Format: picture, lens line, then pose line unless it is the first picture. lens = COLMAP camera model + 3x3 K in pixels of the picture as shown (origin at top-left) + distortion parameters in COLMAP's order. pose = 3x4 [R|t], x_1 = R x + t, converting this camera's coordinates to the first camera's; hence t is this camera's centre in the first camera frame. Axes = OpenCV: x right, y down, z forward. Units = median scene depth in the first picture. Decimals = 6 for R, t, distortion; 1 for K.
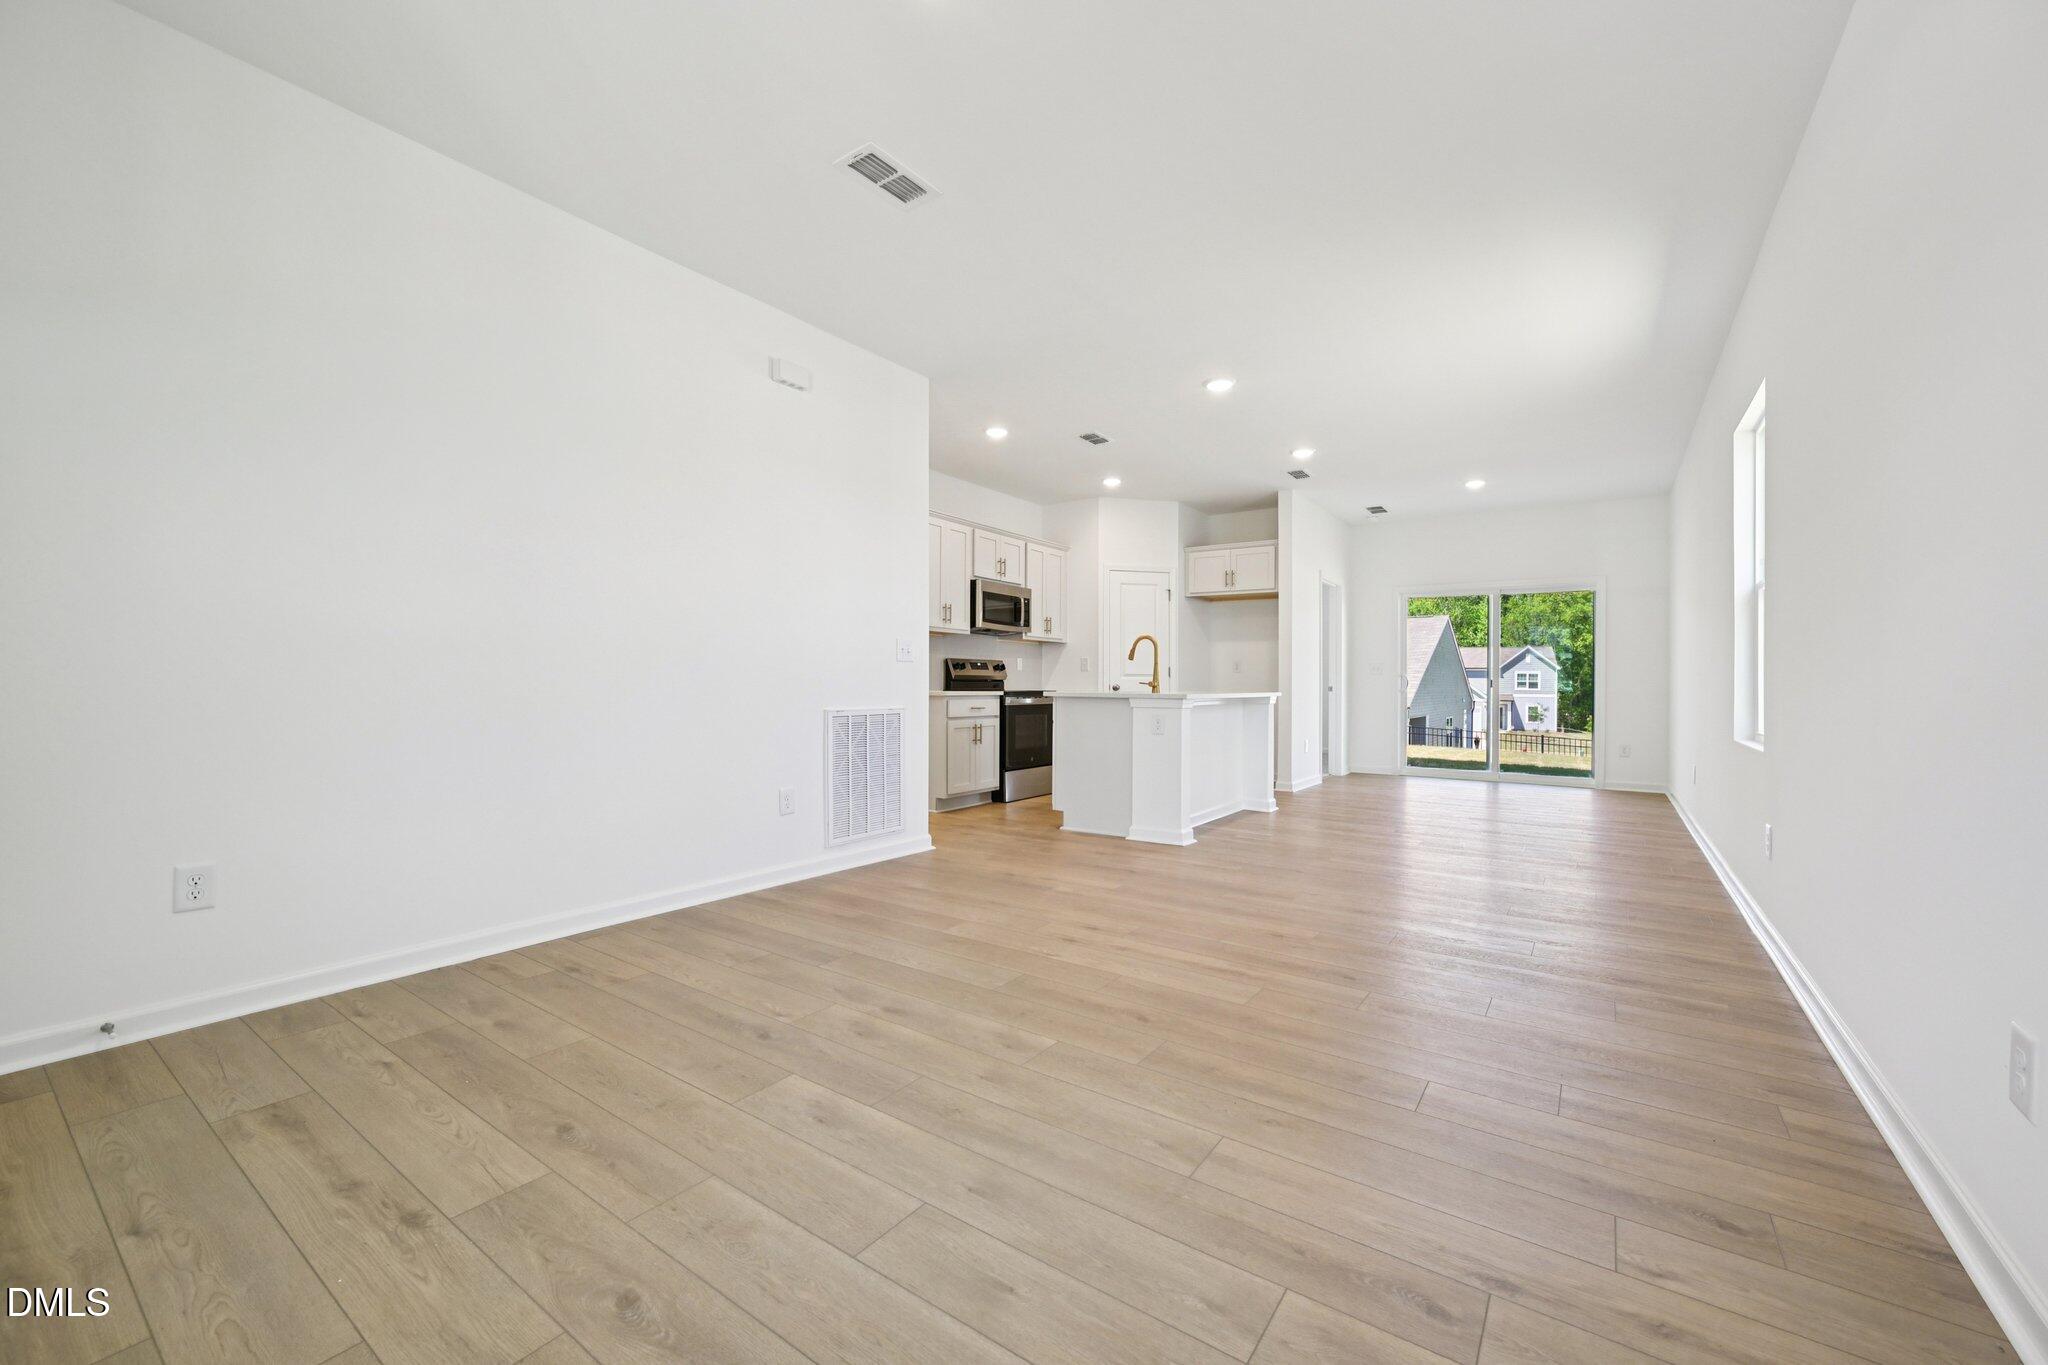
lens RADIAL K [[813.8, 0, 1024.0], [0, 813.8, 682.5], [0, 0, 1]] dist [-0.000784, -0.000168]
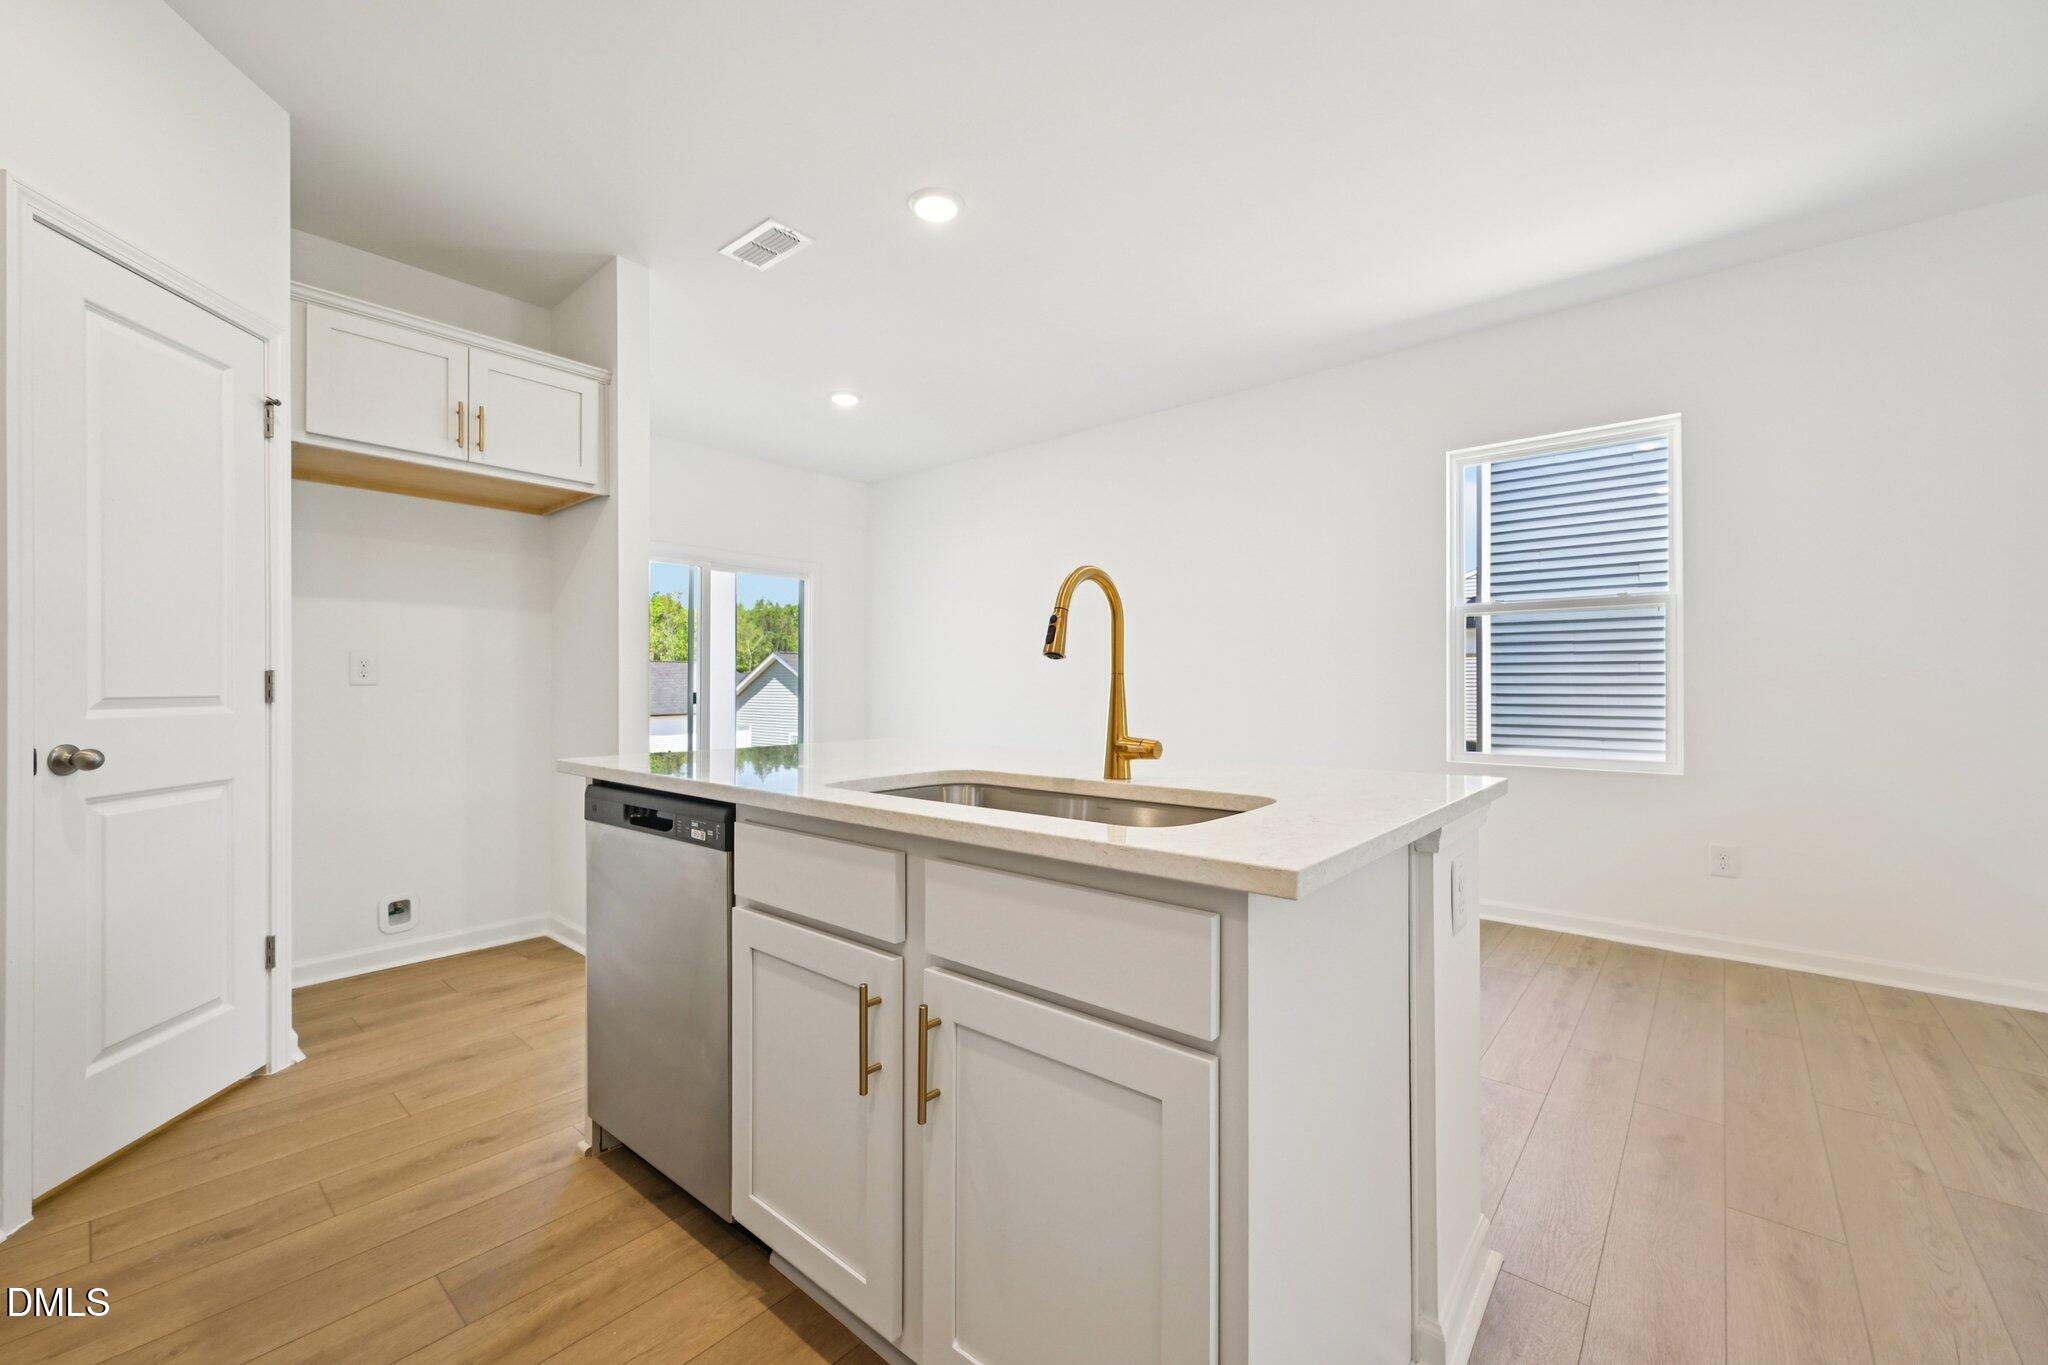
lens RADIAL K [[813.8, 0, 1024.0], [0, 813.8, 682.5], [0, 0, 1]] dist [-0.000784, -0.000168]
pose [[0.090514, -0.002972, 0.995891, -0.087050], [0.001353, 0.999995, 0.002861, -0.015993], [-0.995894, 0.001089, 0.090518, 0.752127]]
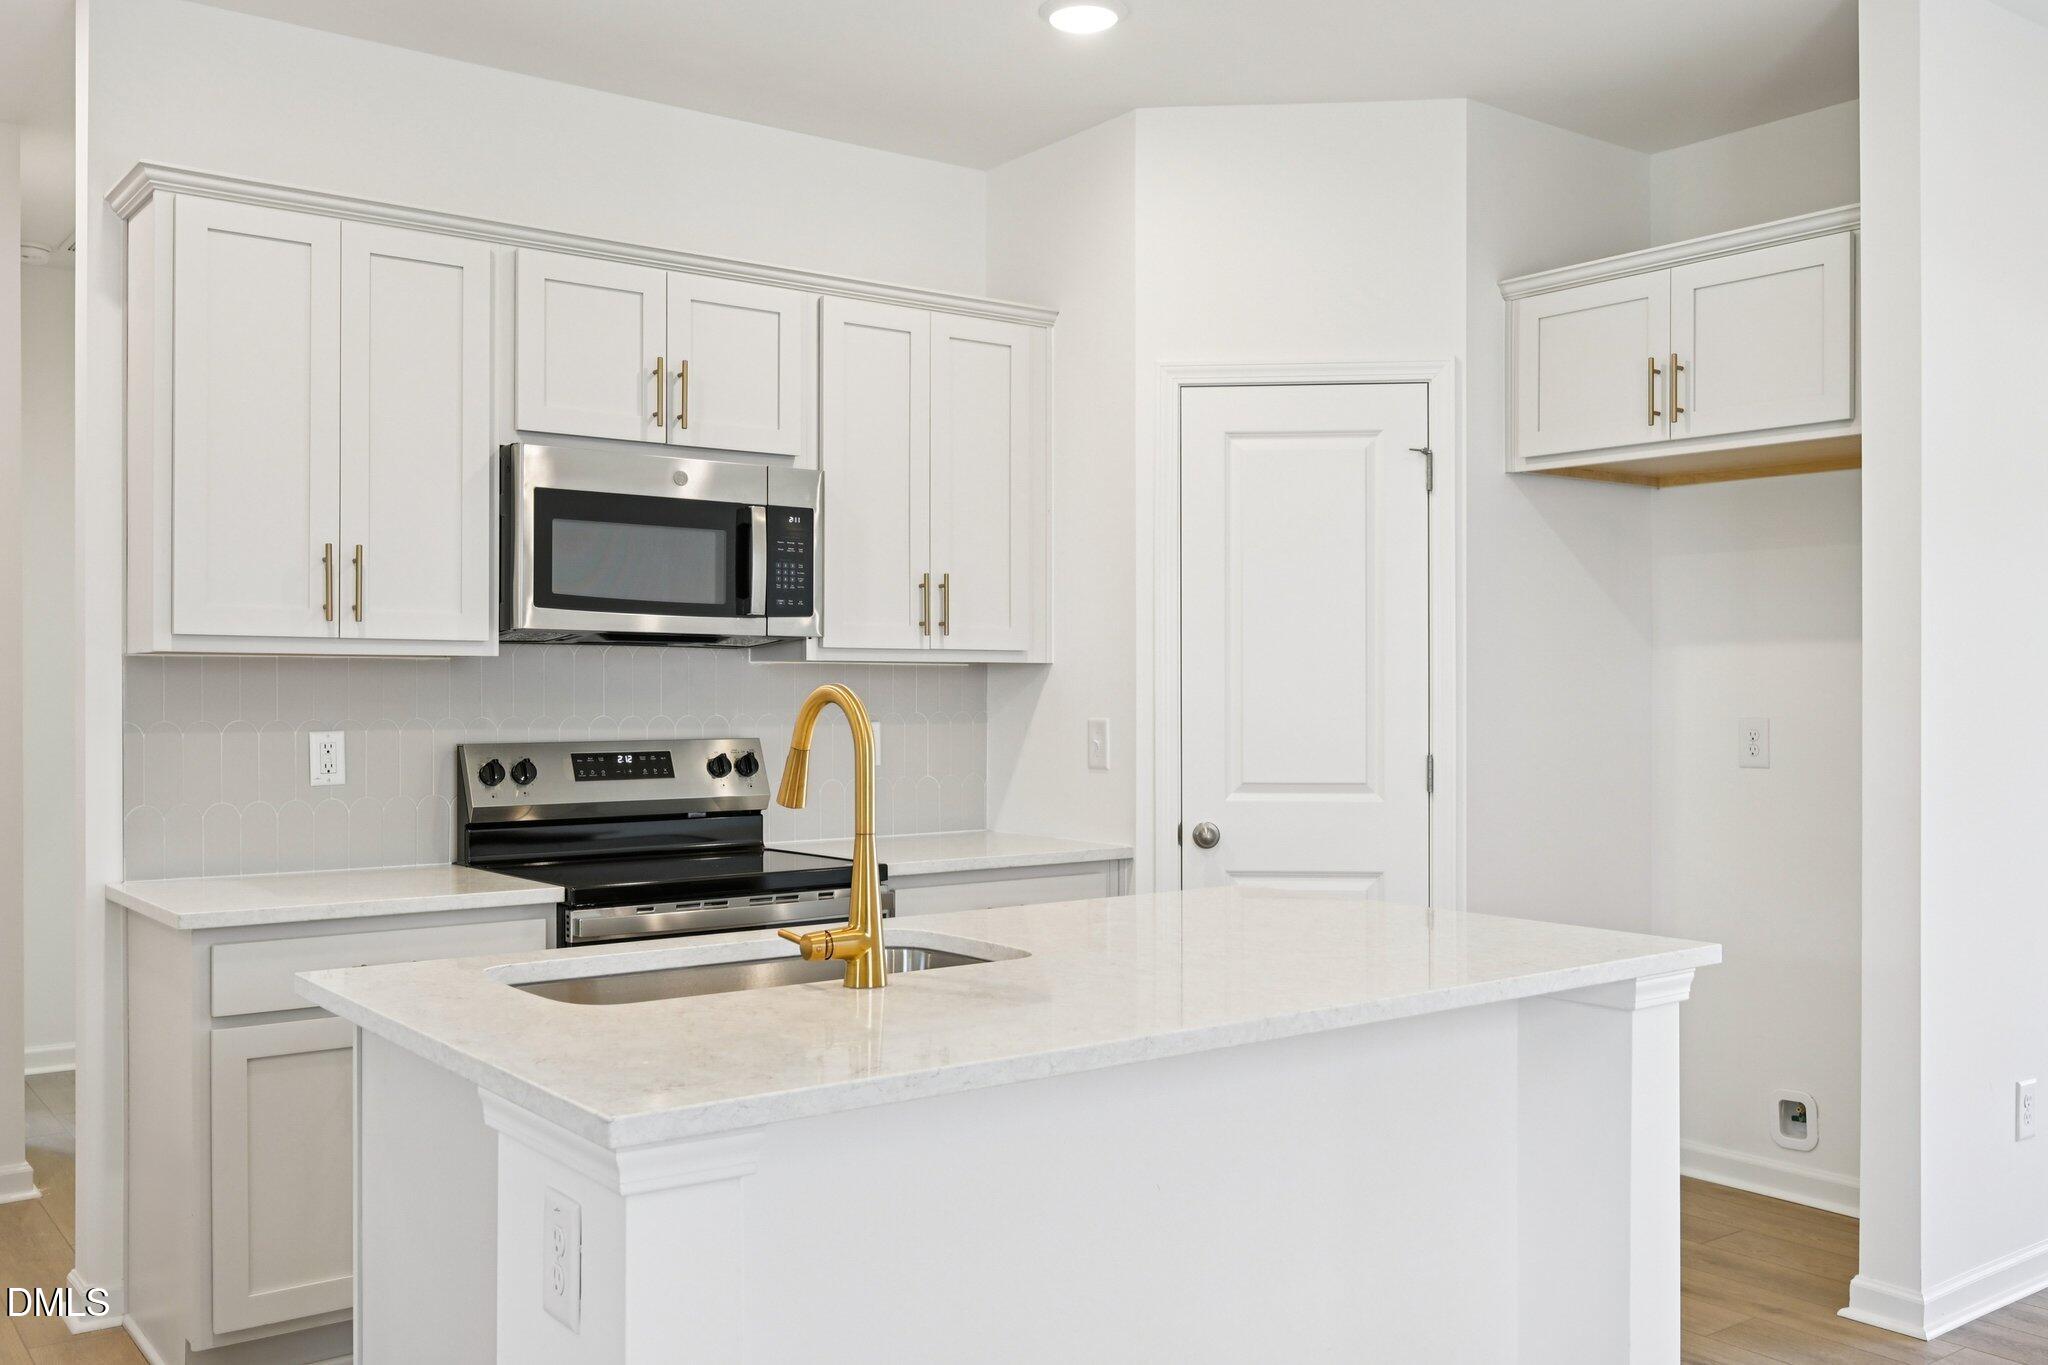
lens RADIAL K [[1799.3, 0, 1024.0], [0, 1799.3, 682.5], [0, 0, 1]] dist [0.004499, -0.002129]
pose [[0.950904, -0.007806, -0.309387, 0.246110], [0.007260, 0.999969, -0.002916, -0.043288], [0.309401, 0.000527, 0.950932, 0.455619]]
